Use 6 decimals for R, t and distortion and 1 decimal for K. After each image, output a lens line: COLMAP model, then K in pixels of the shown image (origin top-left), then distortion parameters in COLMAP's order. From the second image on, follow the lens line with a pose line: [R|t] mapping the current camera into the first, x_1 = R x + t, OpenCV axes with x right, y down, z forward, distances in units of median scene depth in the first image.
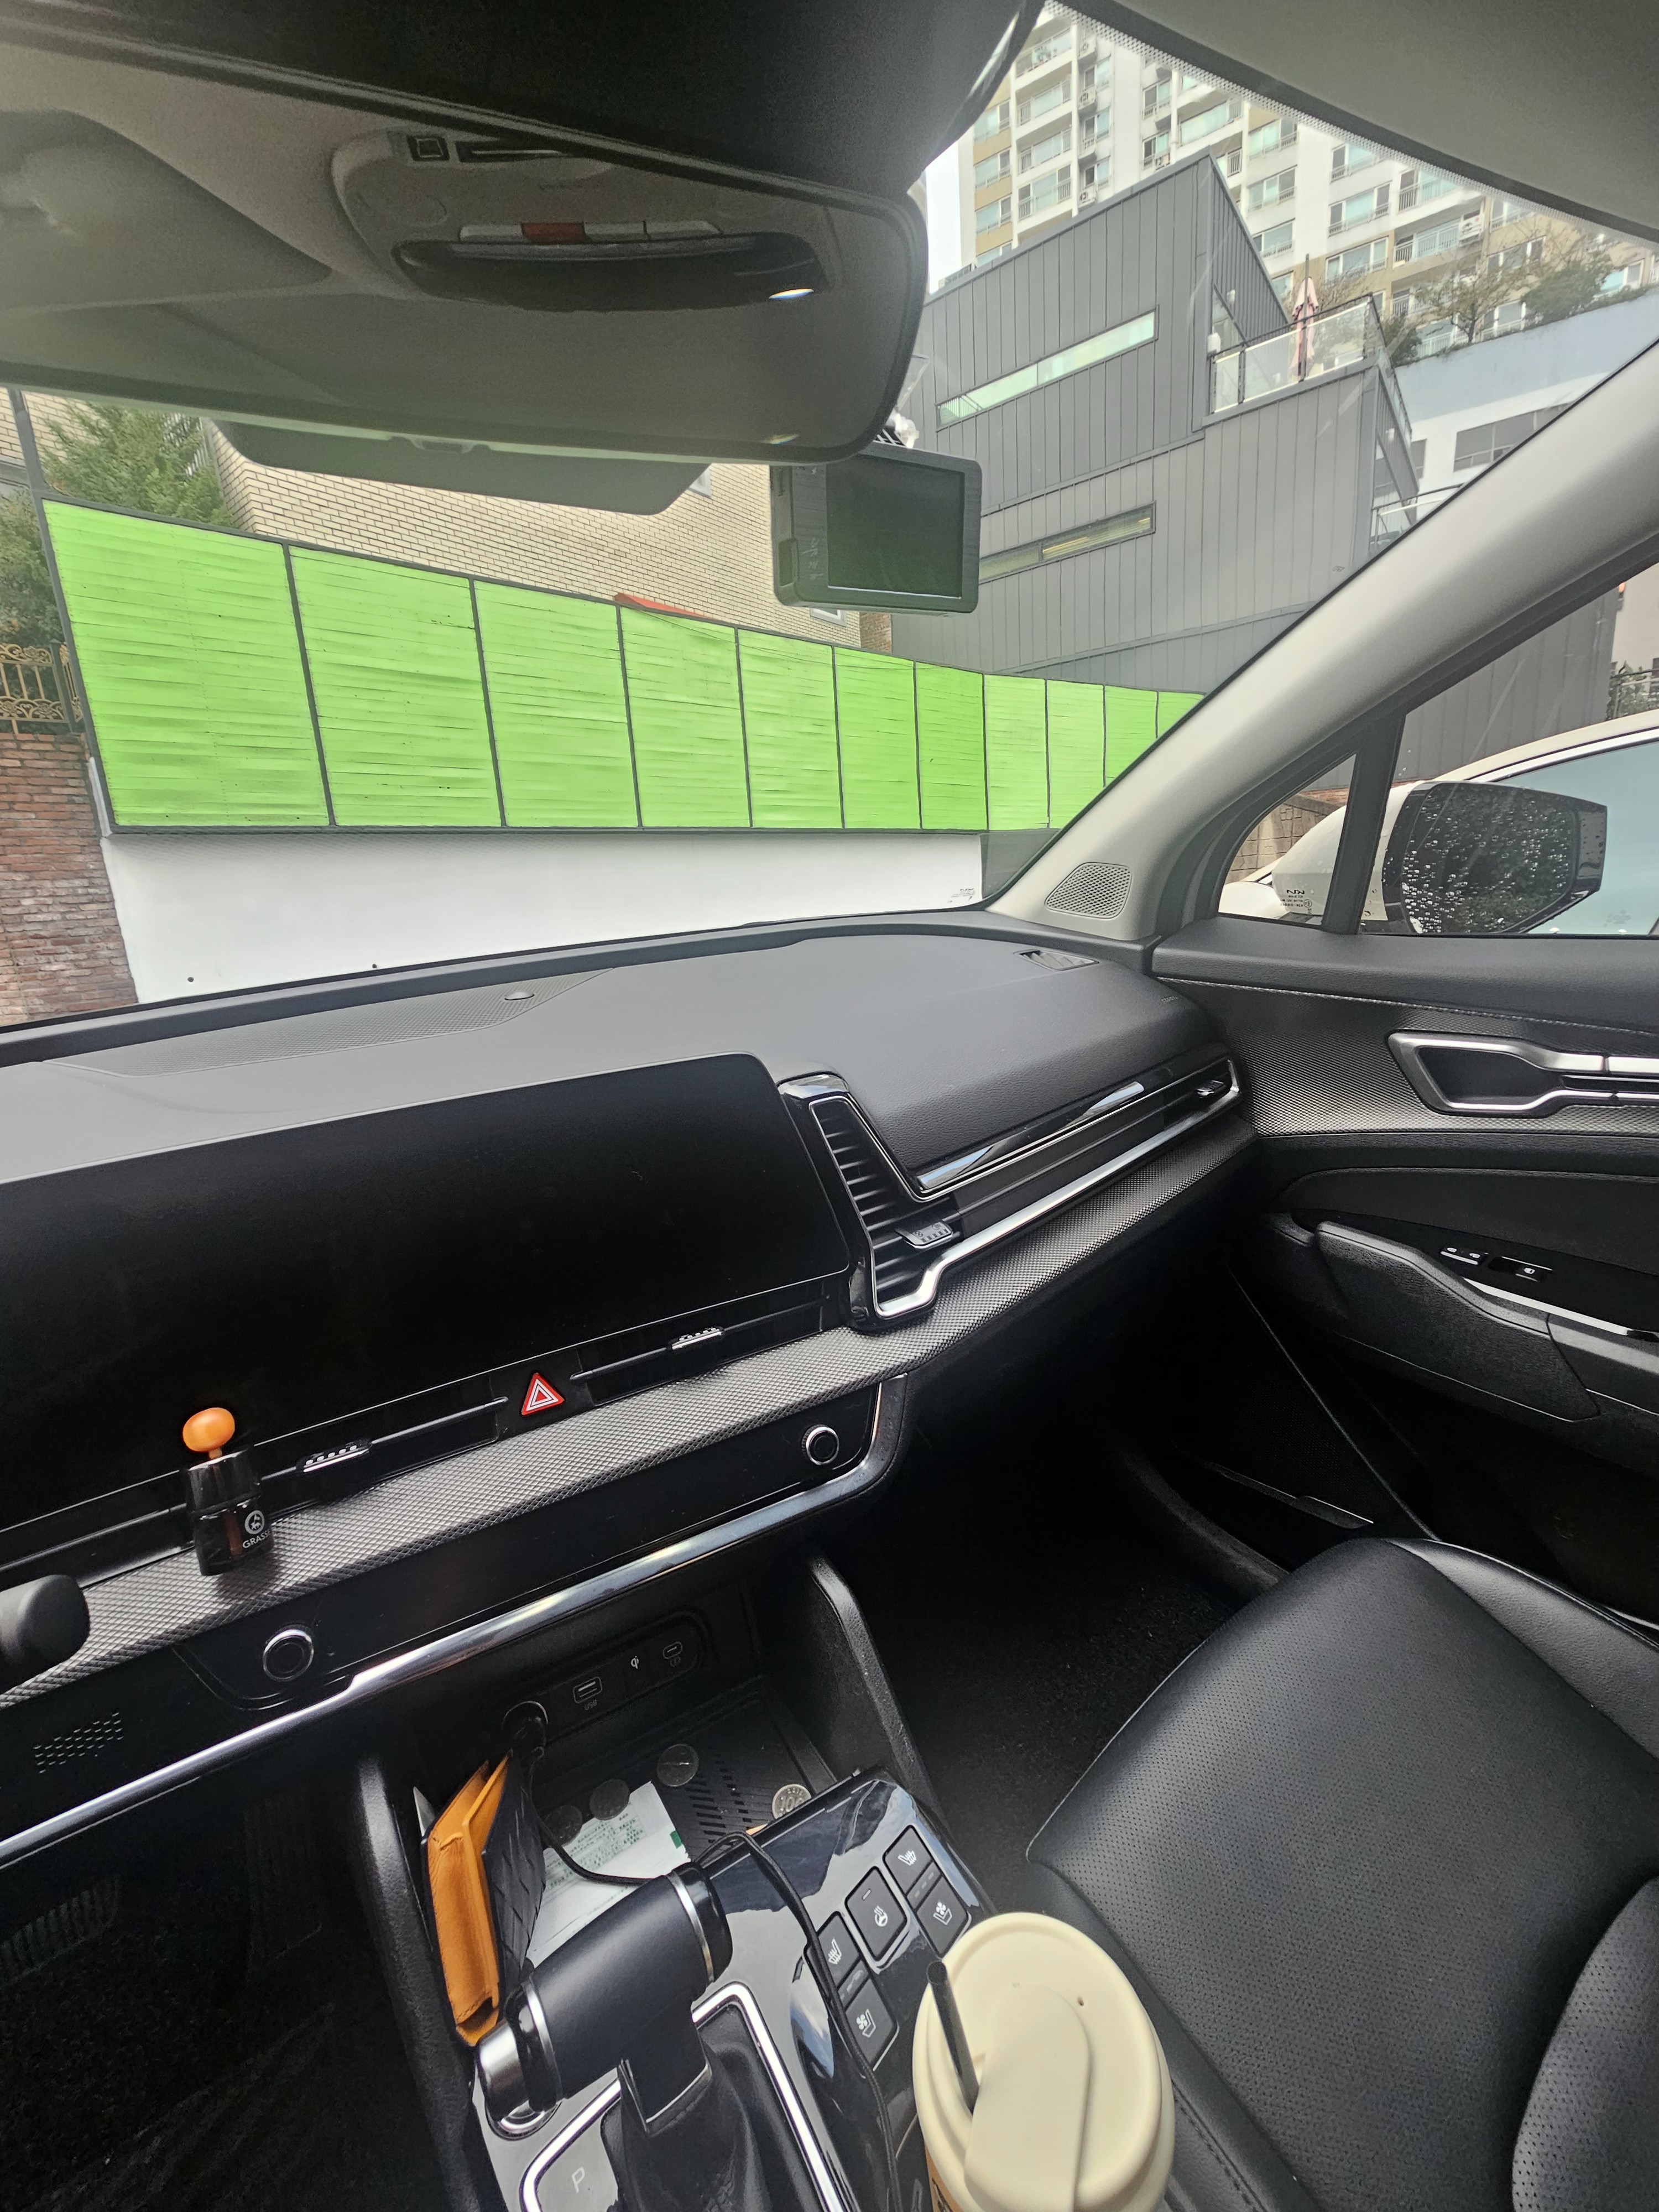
lens RADIAL K [[913.1, 0, 823.7], [0, 913.1, 1097.3], [0, 0, 1]] dist [0.000631, 0.000696]
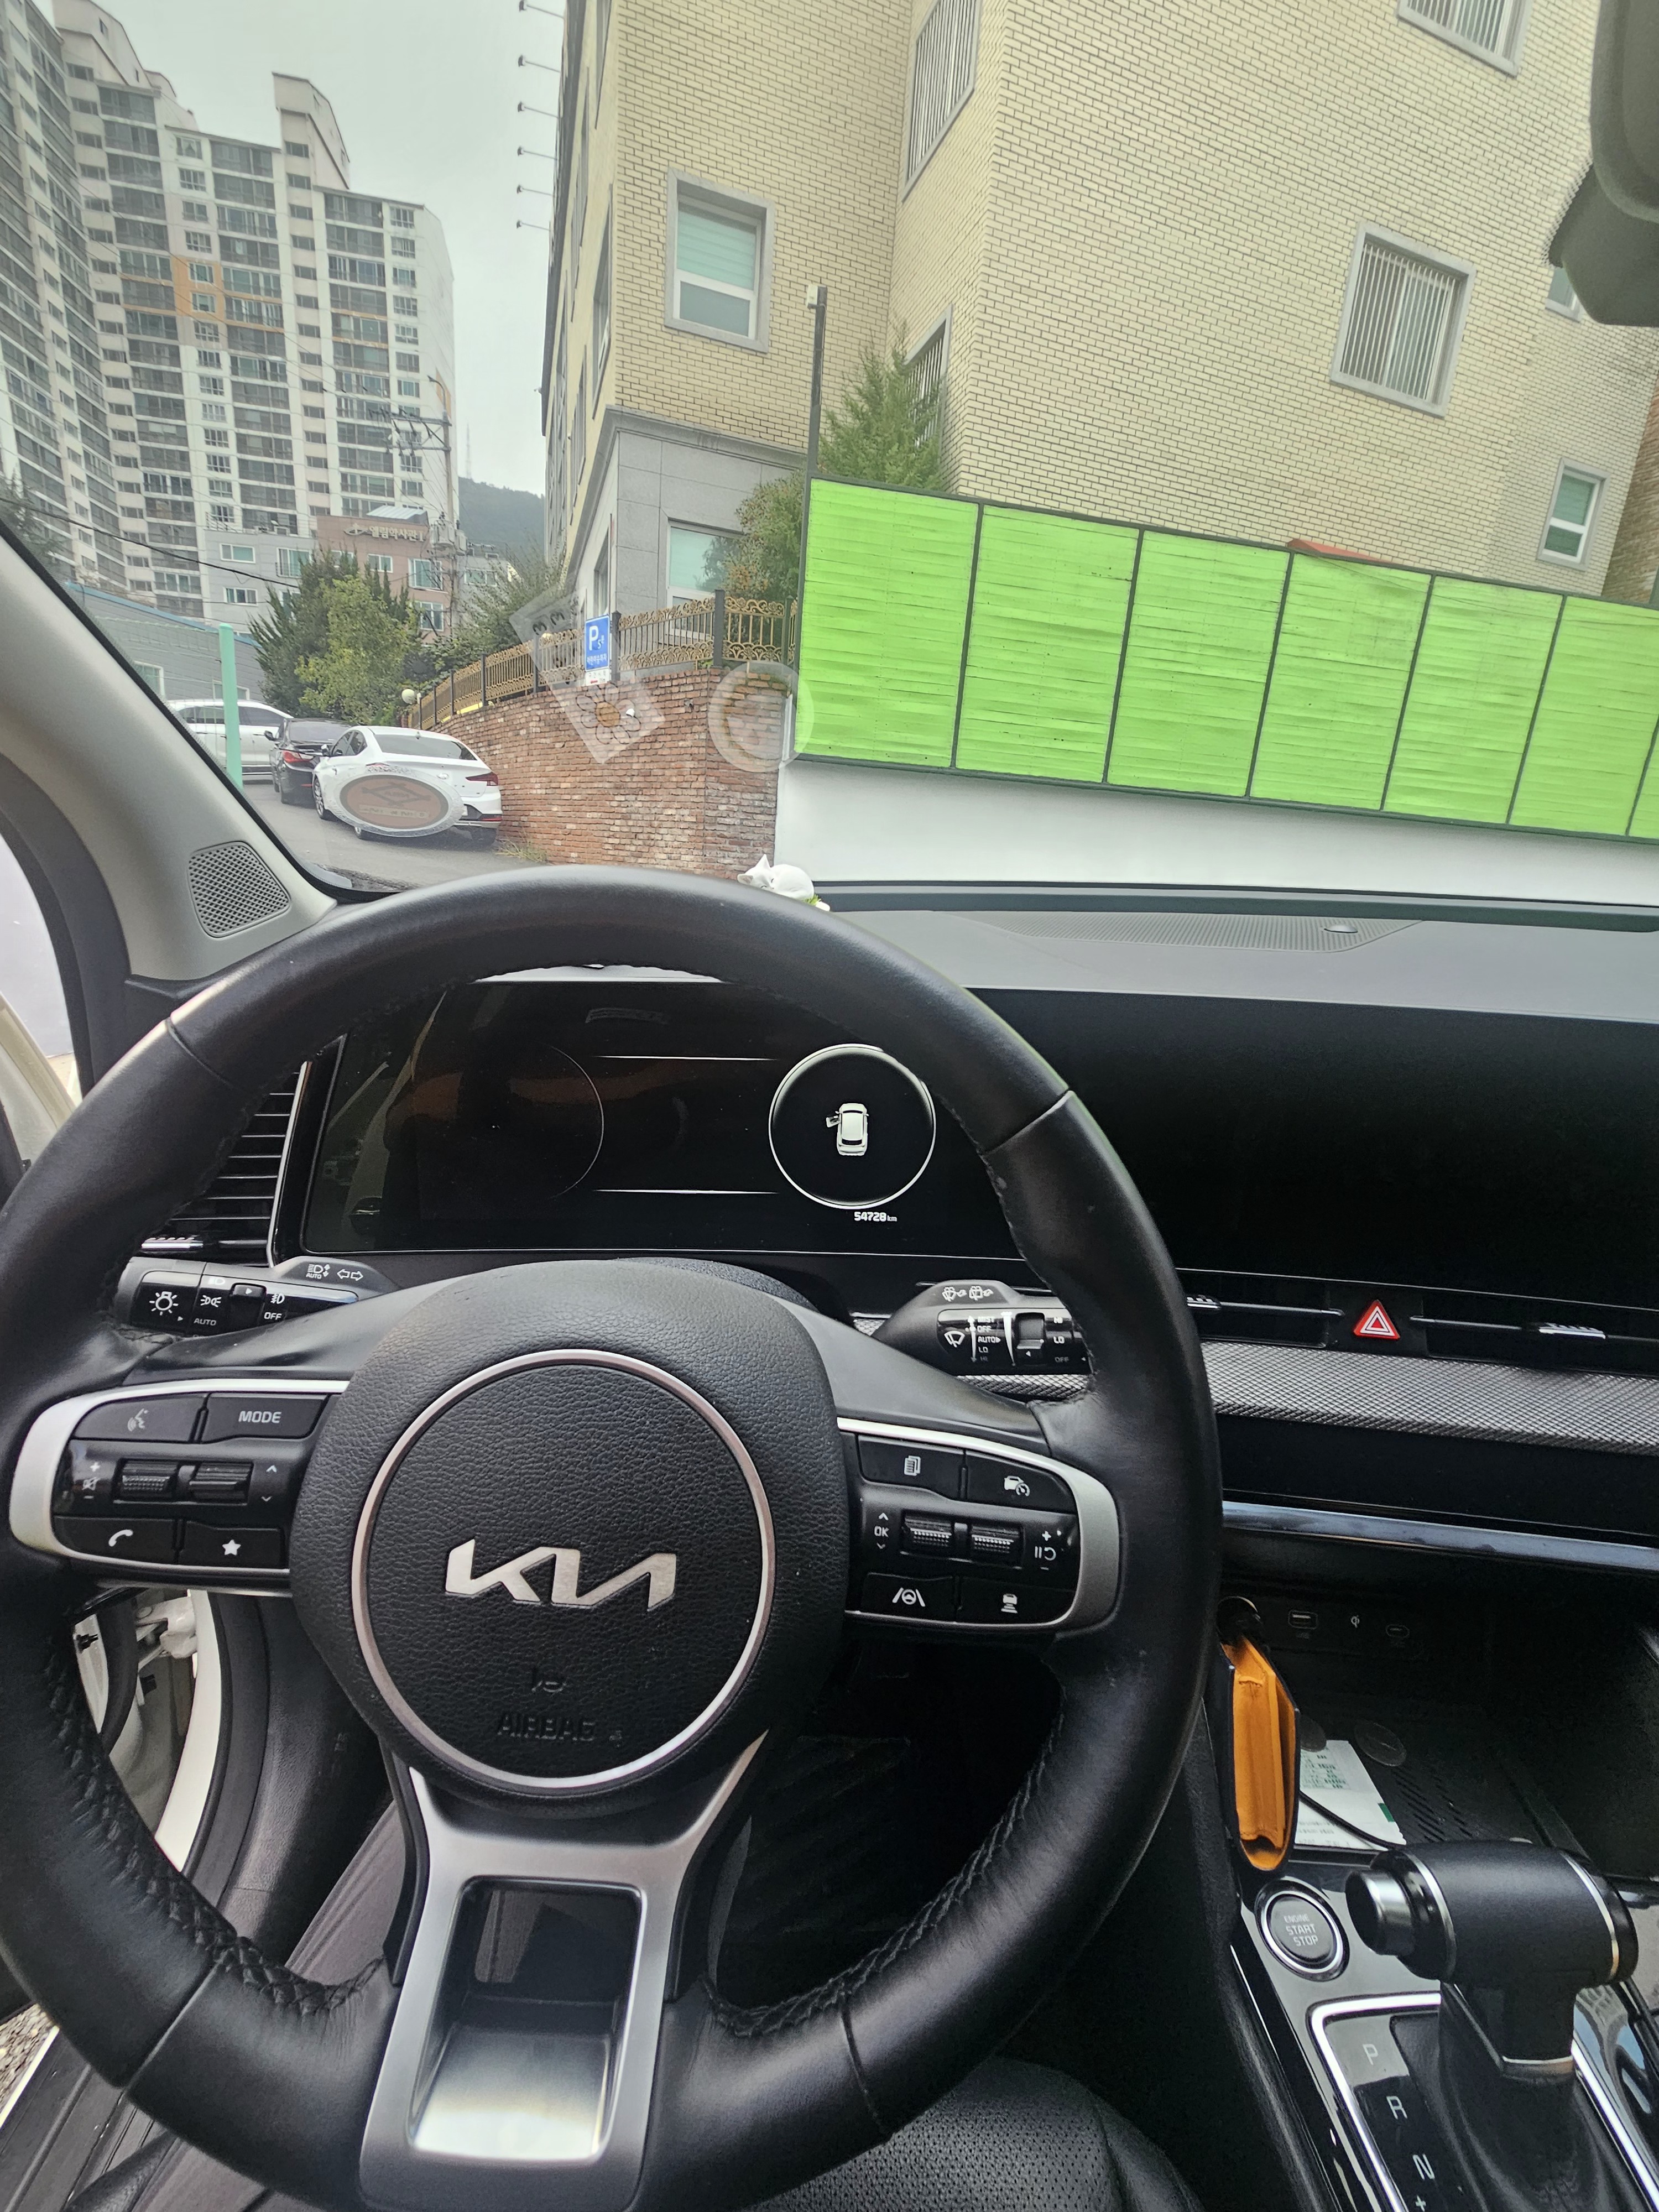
lens RADIAL K [[913.1, 0, 817.0], [0, 913.1, 1097.2], [0, 0, 1]] dist [0.000631, 0.000696]
pose [[0.825694, 0.263999, -0.498531, -0.023574], [-0.244713, 0.963880, 0.105120, 0.008443], [0.508276, 0.035200, 0.860475, -0.009763]]
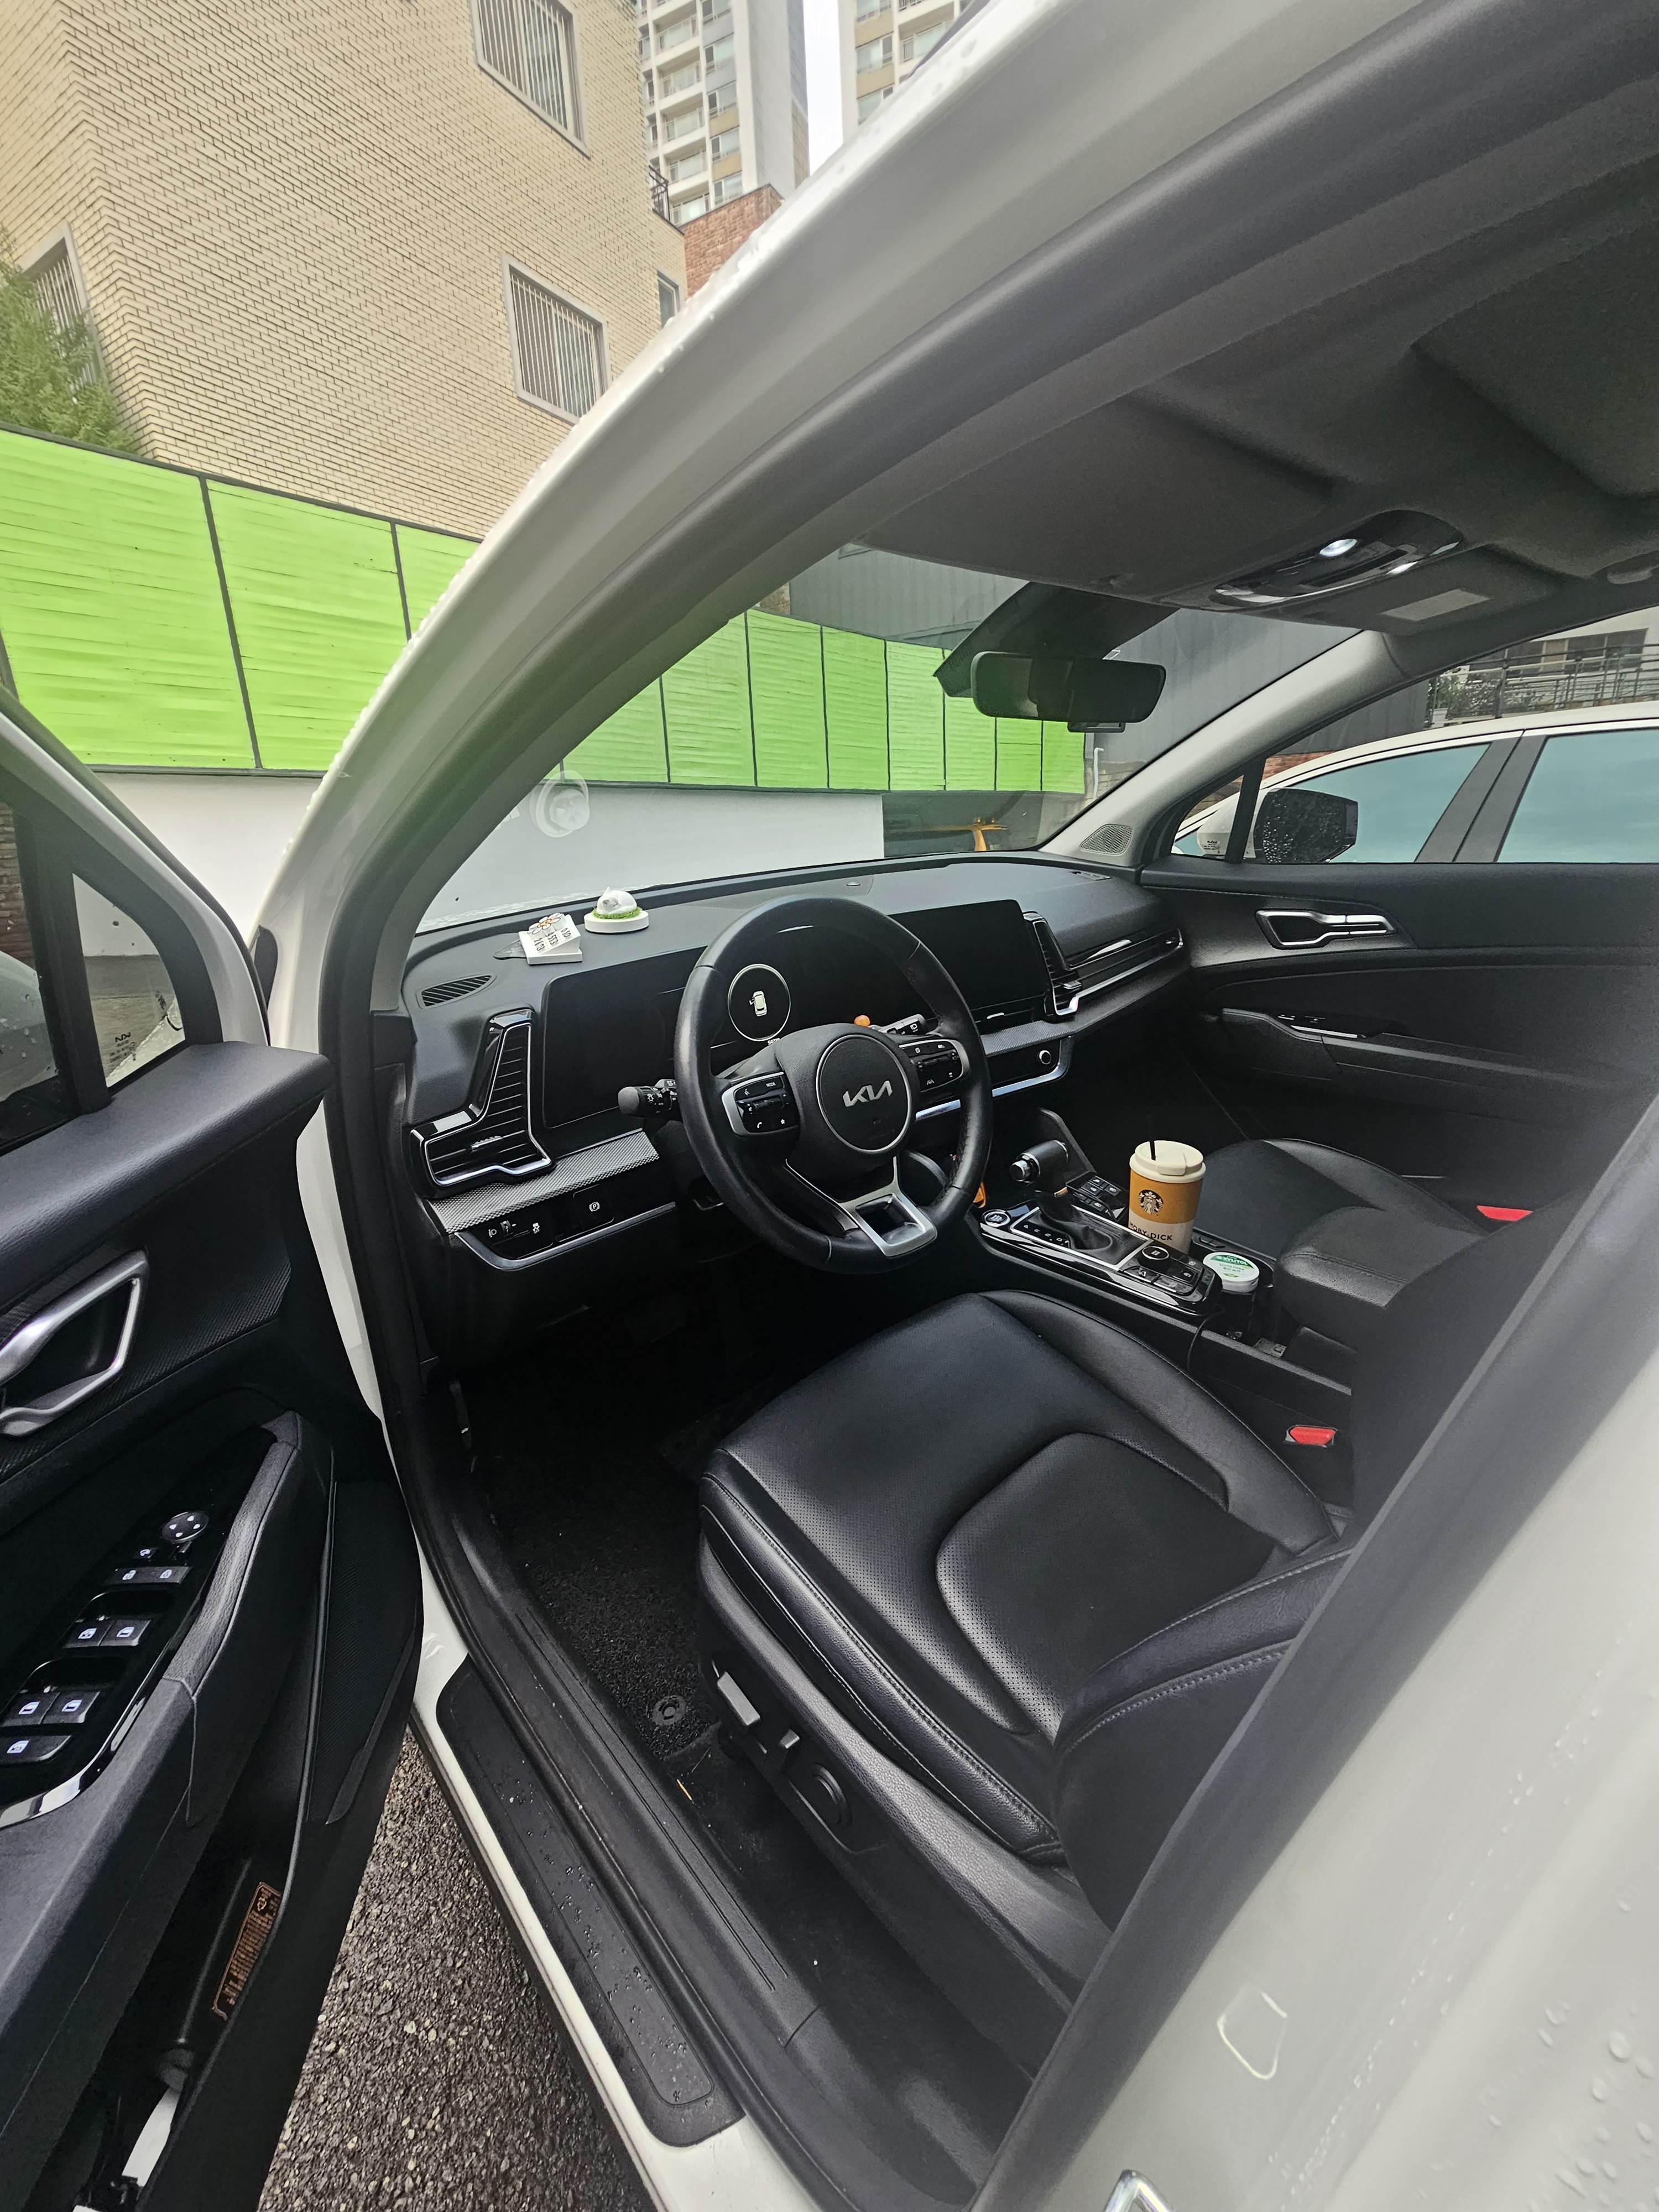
lens RADIAL K [[913.1, 0, 823.3], [0, 913.1, 1101.8], [0, 0, 1]] dist [0.000631, 0.000696]
pose [[0.991989, -0.013119, 0.125638, -0.059151], [0.007187, 0.998843, 0.047547, 0.024407], [-0.126116, -0.046264, 0.990936, -0.090235]]
